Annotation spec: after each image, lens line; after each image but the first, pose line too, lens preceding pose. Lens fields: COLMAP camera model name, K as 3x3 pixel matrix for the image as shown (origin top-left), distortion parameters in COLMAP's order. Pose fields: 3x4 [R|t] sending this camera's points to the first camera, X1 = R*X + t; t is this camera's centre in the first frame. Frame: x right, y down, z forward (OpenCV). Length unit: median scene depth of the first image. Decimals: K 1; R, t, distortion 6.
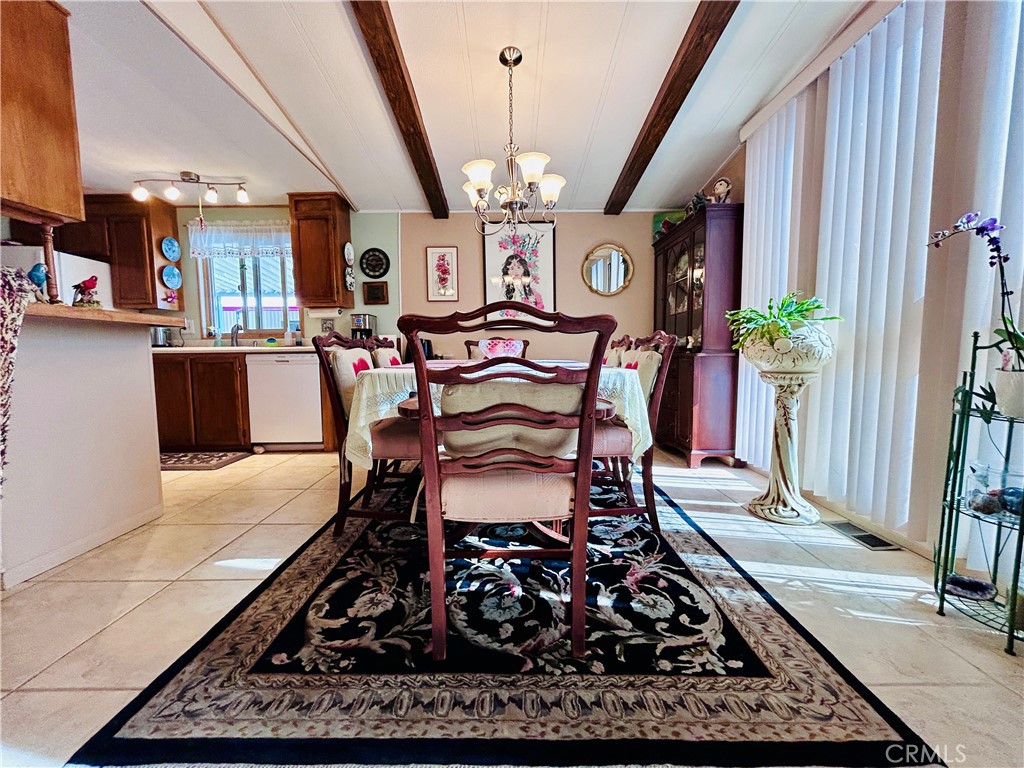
lens RADIAL K [[412.5, 0, 511.1], [0, 412.5, 382.0], [0, 0, 1]] dist [0.000011, 0.000476]
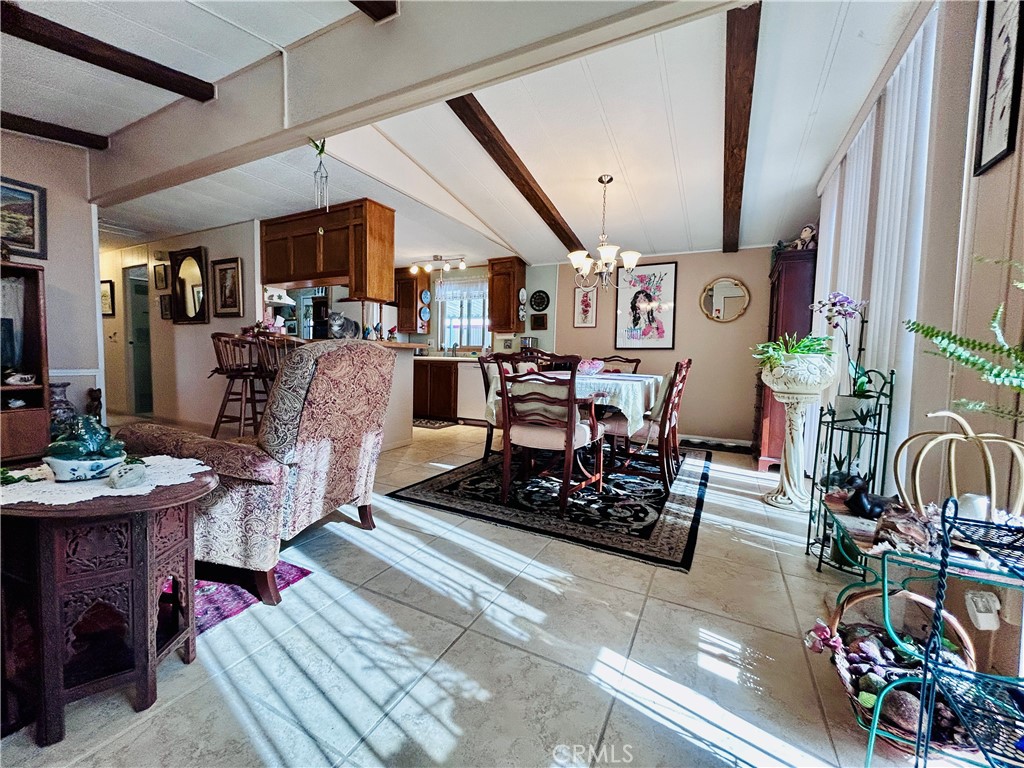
lens RADIAL K [[412.5, 0, 511.1], [0, 412.5, 382.0], [0, 0, 1]] dist [0.000011, 0.000476]
pose [[0.886854, 0.057565, -0.458449, 0.472315], [-0.067533, 0.997703, -0.005365, 0.008296], [0.457087, 0.035719, 0.888704, -0.557724]]
